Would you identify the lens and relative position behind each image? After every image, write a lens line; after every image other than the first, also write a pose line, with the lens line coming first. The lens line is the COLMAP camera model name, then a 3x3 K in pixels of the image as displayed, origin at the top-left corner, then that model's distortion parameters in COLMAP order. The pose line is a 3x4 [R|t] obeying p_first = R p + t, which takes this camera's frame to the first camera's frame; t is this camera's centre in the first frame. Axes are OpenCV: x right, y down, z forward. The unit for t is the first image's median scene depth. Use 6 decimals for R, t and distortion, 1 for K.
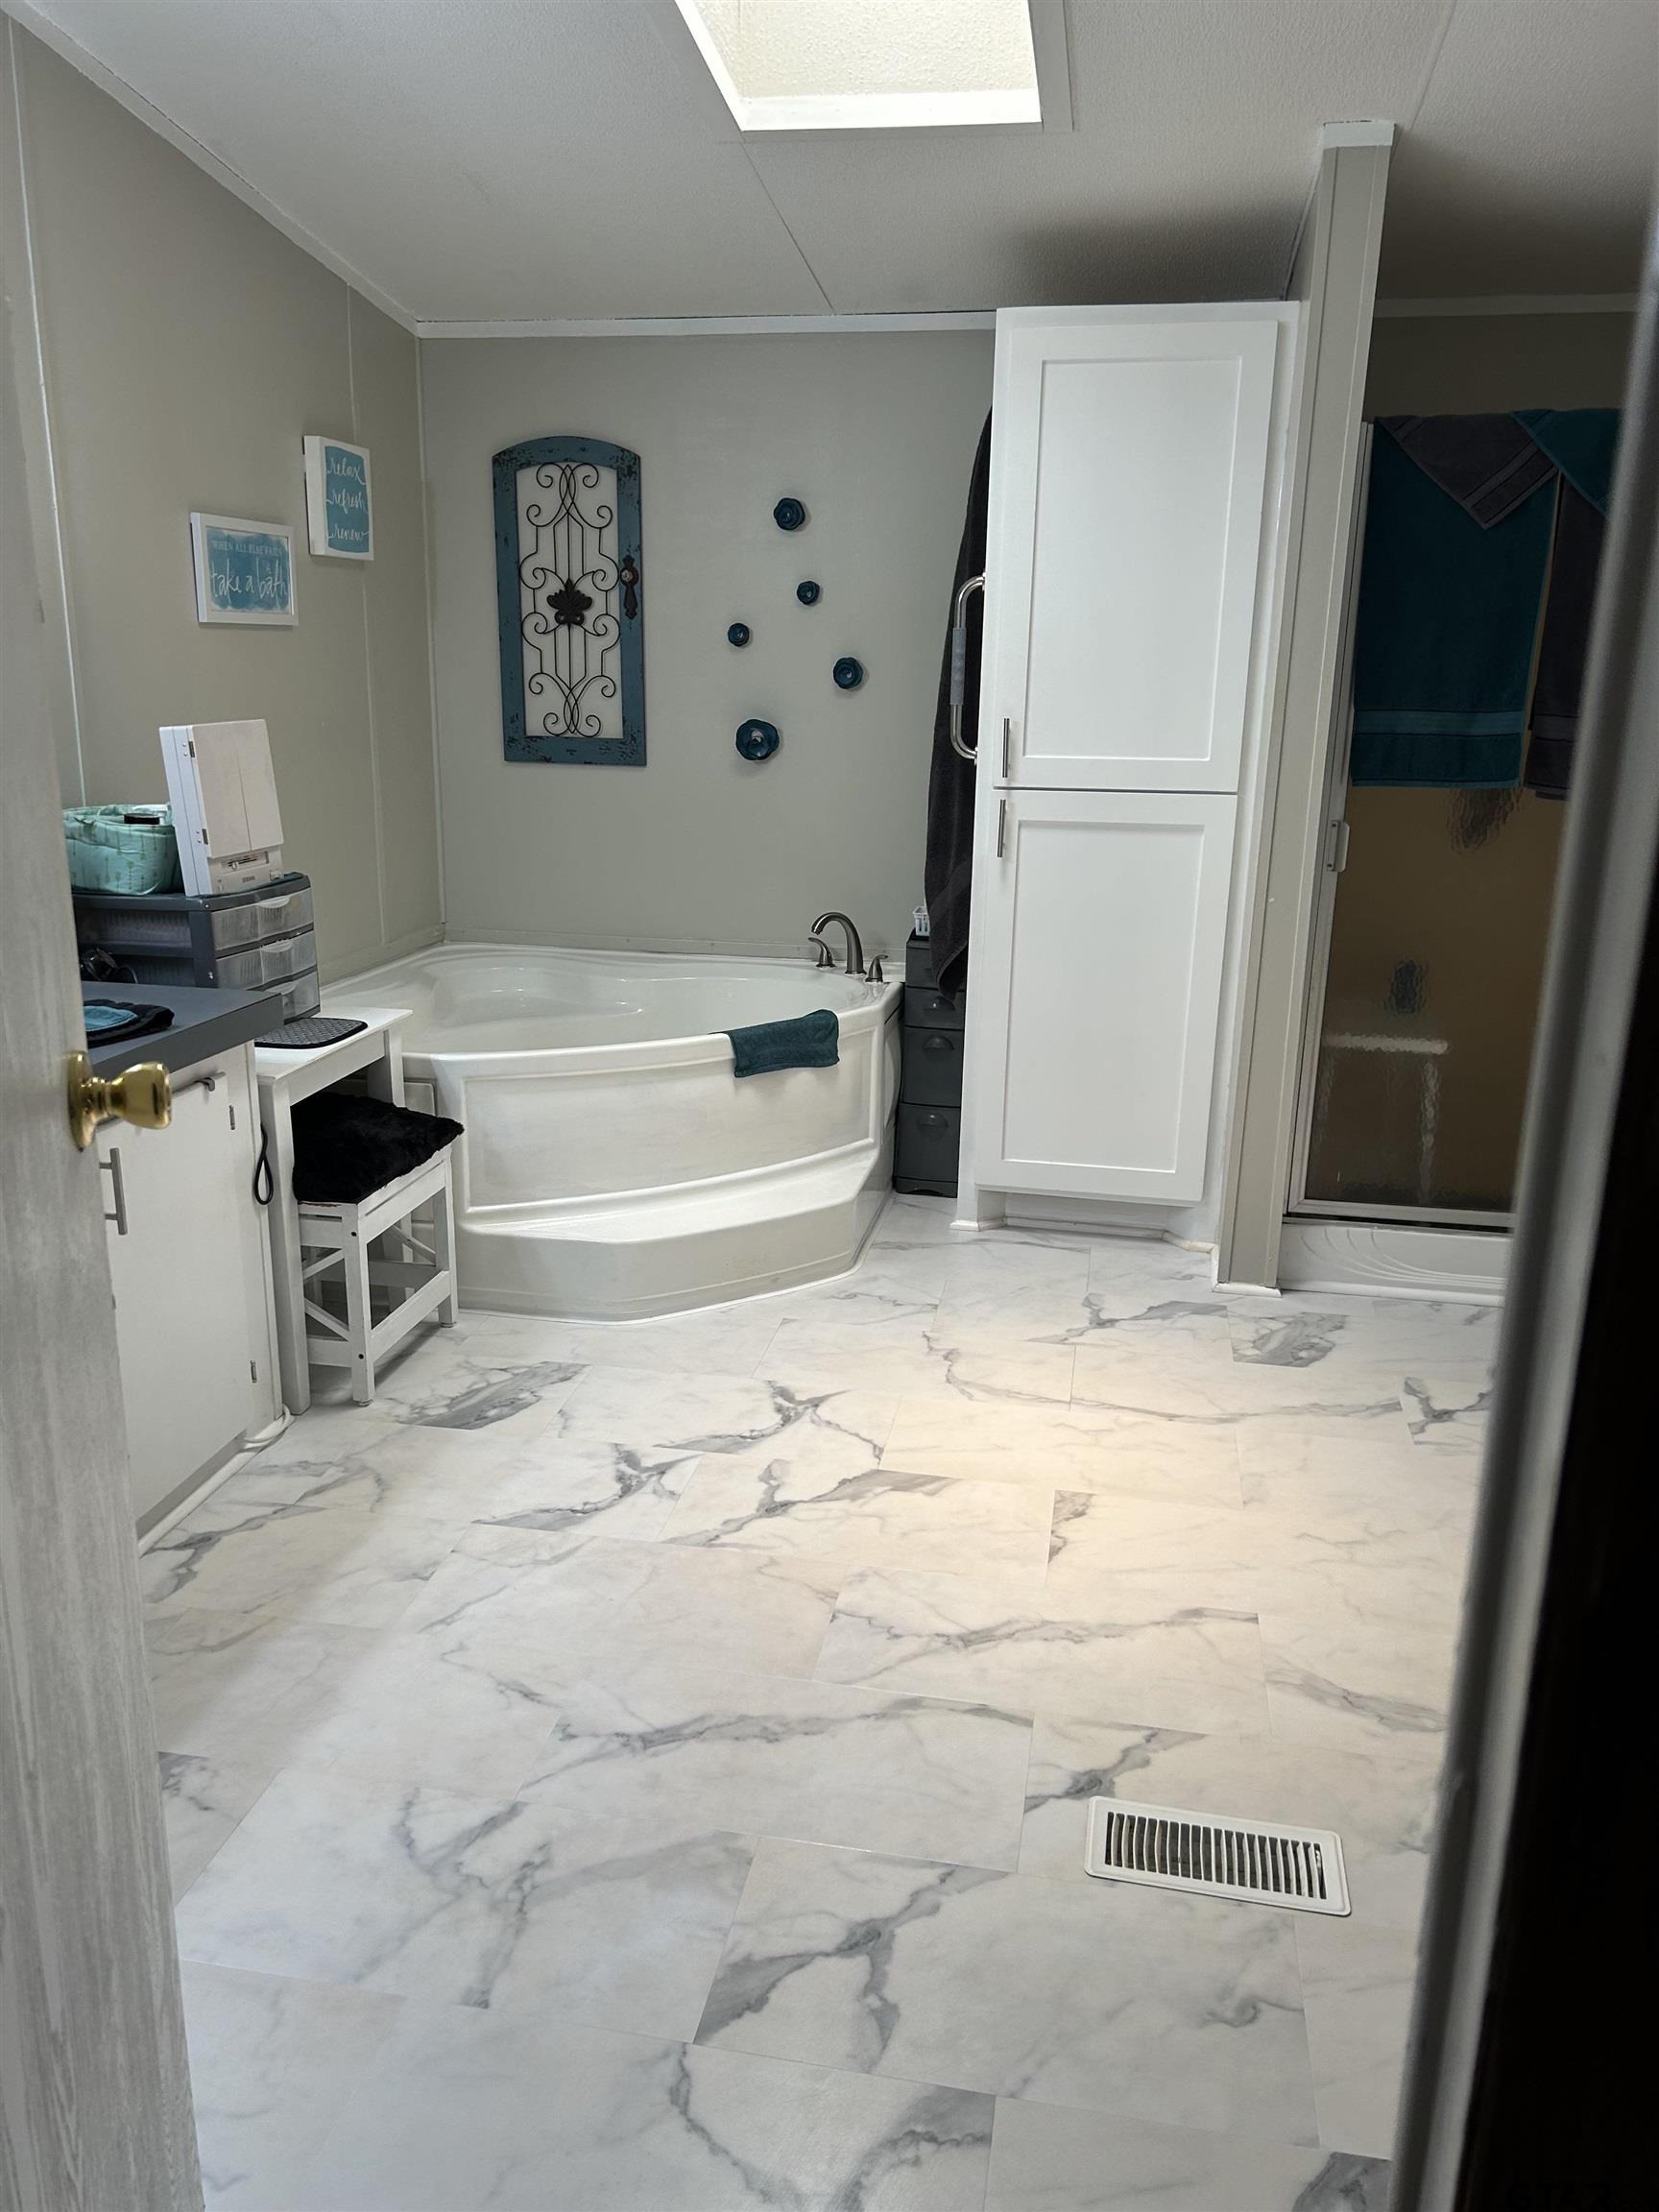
lens RADIAL K [[1642.5, 0, 786.6], [0, 1642.5, 1139.8], [0, 0, 1]] dist [0.044687, -0.069774]
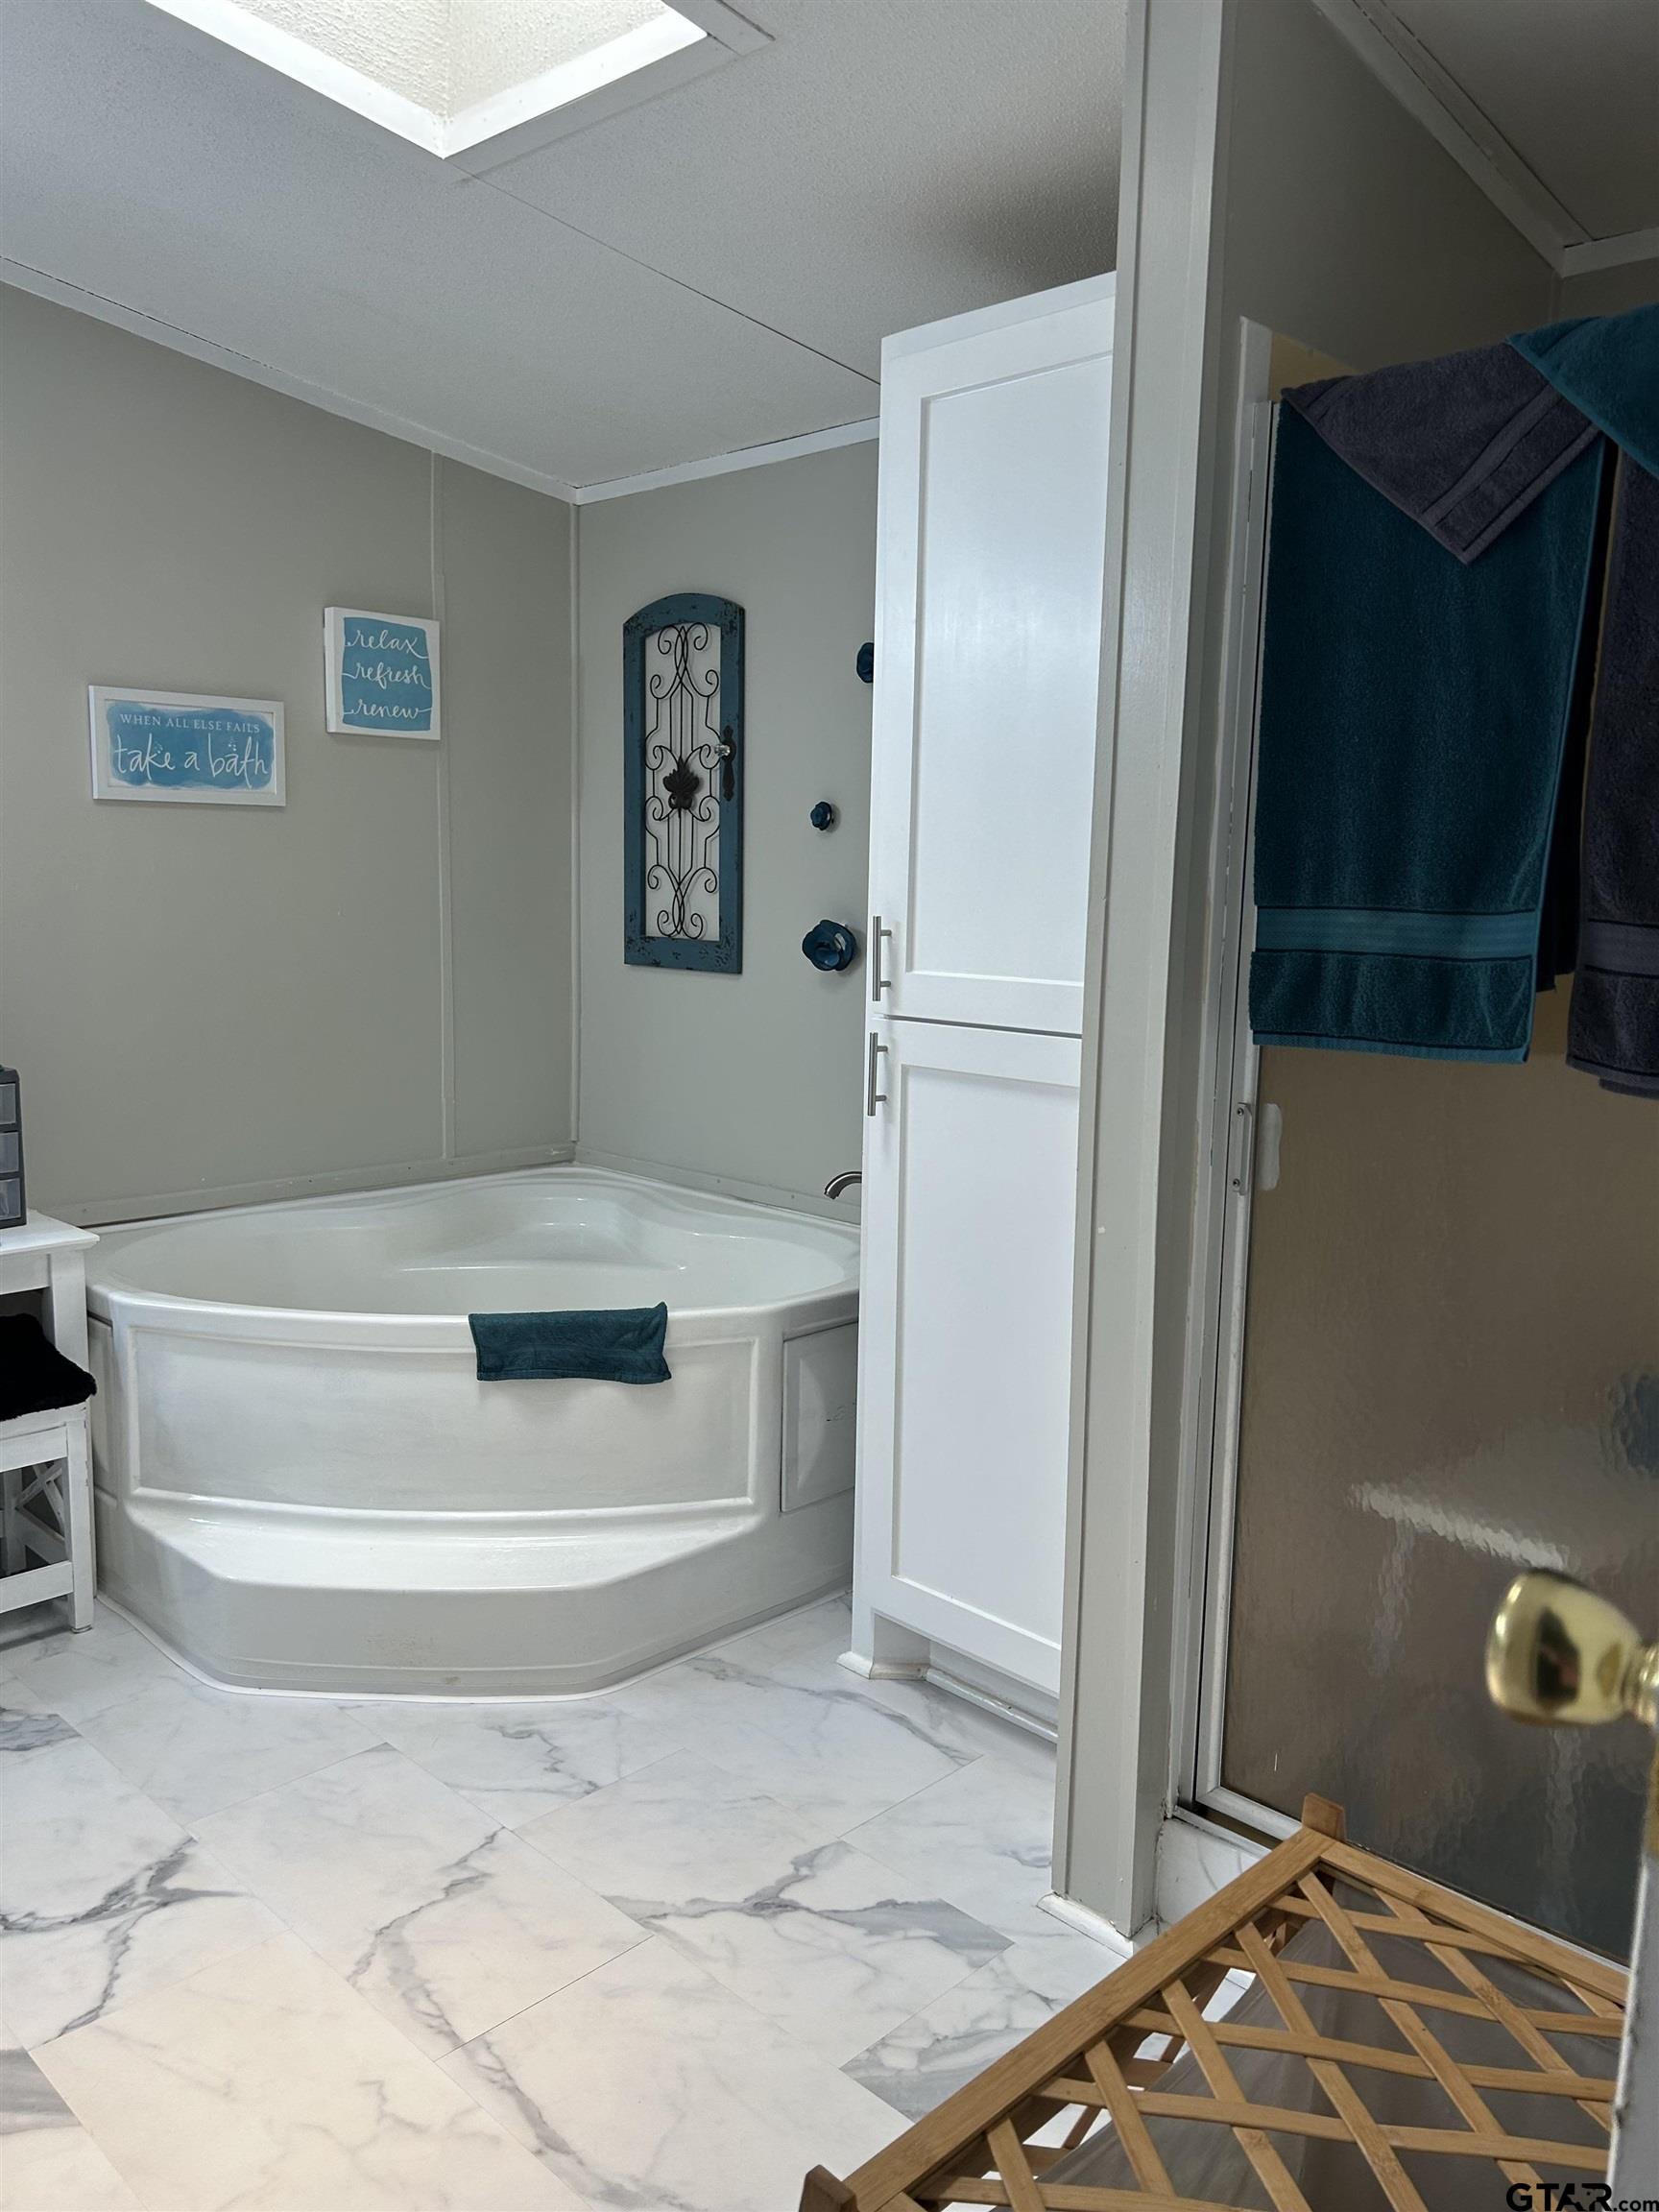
lens RADIAL K [[1644.0, 0, 829.5], [0, 1644.0, 1106.0], [0, 0, 1]] dist [0.068512, -0.083687]
pose [[0.837049, 0.079504, -0.541321, 0.457153], [-0.161303, 0.981271, -0.105303, -0.099184], [0.522811, 0.175460, 0.834196, 0.415103]]
